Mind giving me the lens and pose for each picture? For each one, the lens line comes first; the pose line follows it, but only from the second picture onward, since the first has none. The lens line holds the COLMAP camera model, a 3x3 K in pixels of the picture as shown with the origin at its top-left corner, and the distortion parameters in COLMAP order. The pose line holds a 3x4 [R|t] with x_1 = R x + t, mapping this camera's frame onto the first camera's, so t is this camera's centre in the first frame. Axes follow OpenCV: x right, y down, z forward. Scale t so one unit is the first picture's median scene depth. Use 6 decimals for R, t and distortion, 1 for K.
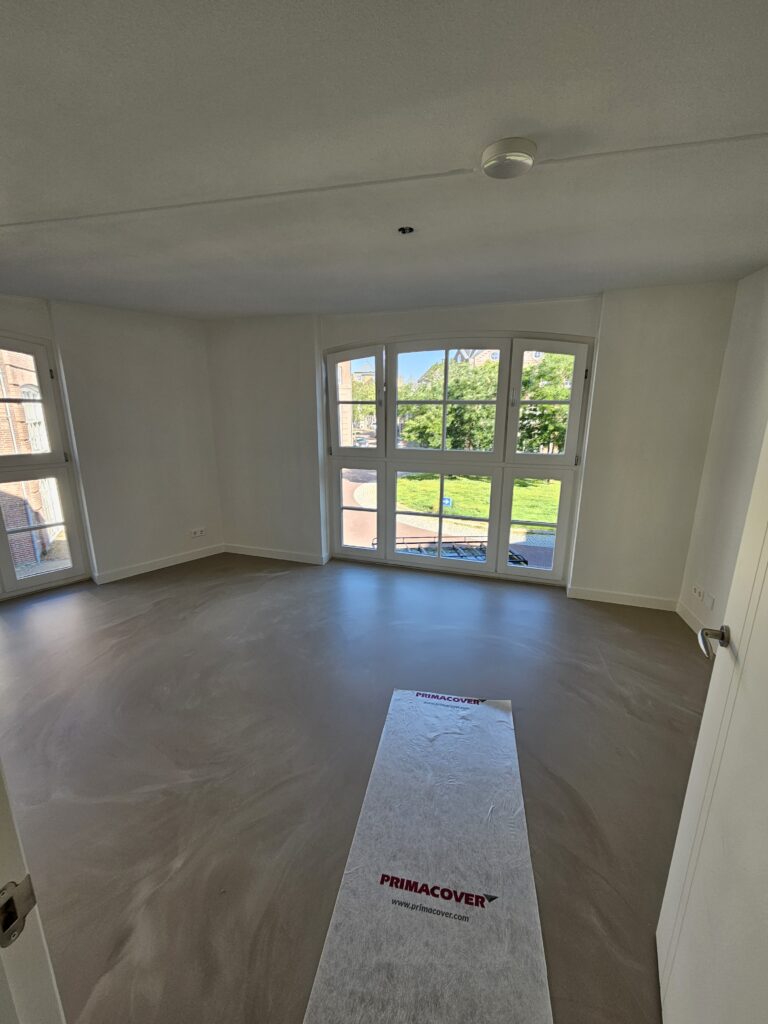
lens RADIAL K [[424.9, 0, 388.3], [0, 424.9, 513.9], [0, 0, 1]] dist [0.001026, 0.000054]
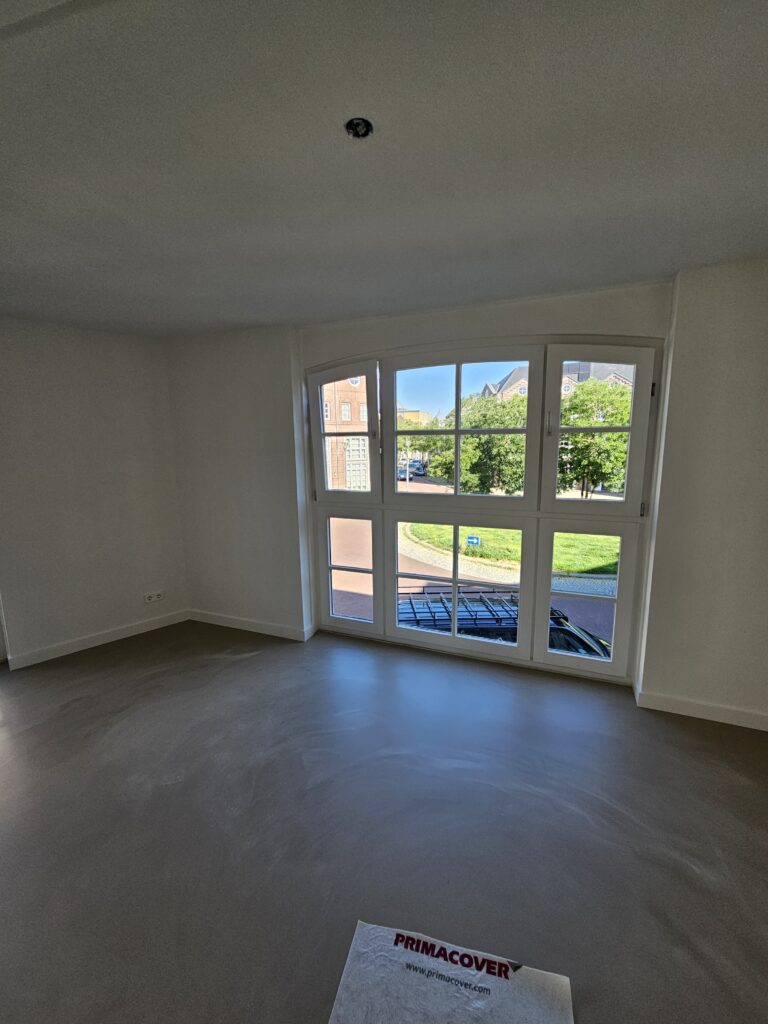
lens RADIAL K [[414.1, 0, 405.2], [0, 414.1, 513.3], [0, 0, 1]] dist [-0.000320, 0.000013]
pose [[0.999220, -0.004811, -0.039197, 0.057903], [0.001689, 0.996851, -0.079282, -0.051023], [0.039455, 0.079154, 0.996081, 0.231793]]
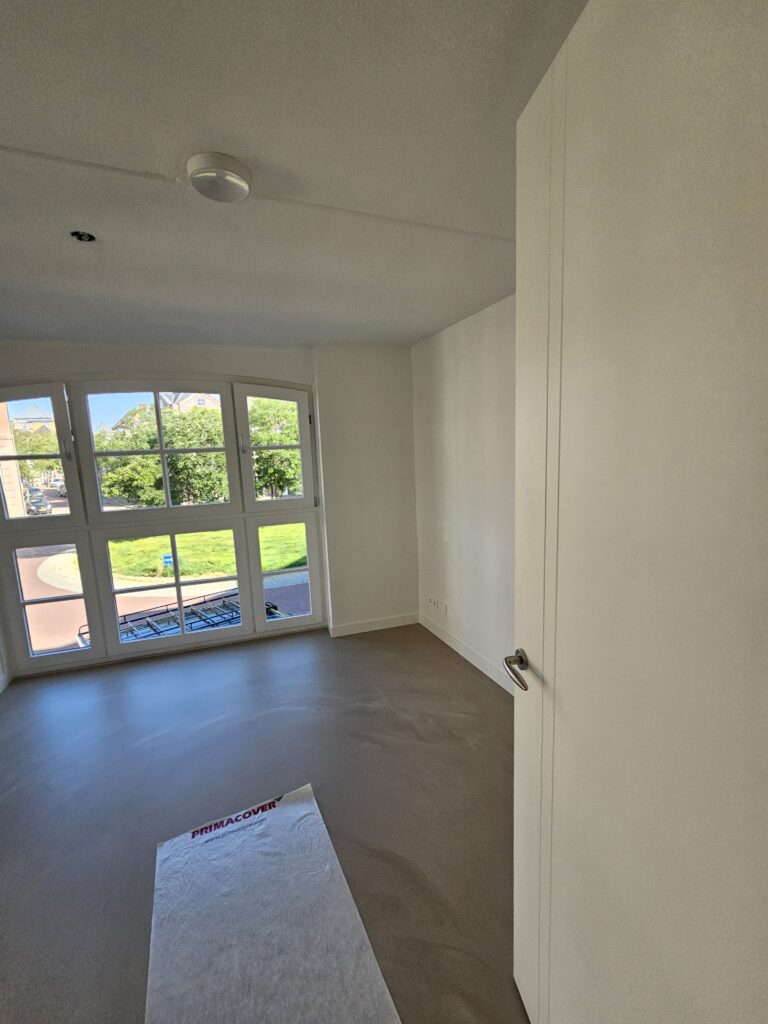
lens RADIAL K [[421.0, 0, 380.8], [0, 421.0, 510.8], [0, 0, 1]] dist [0.000889, 0.000070]
pose [[0.808491, -0.125381, 0.574997, -0.011059], [0.185557, 0.981515, -0.046882, -0.021939], [-0.558490, 0.144598, 0.816811, 0.071329]]
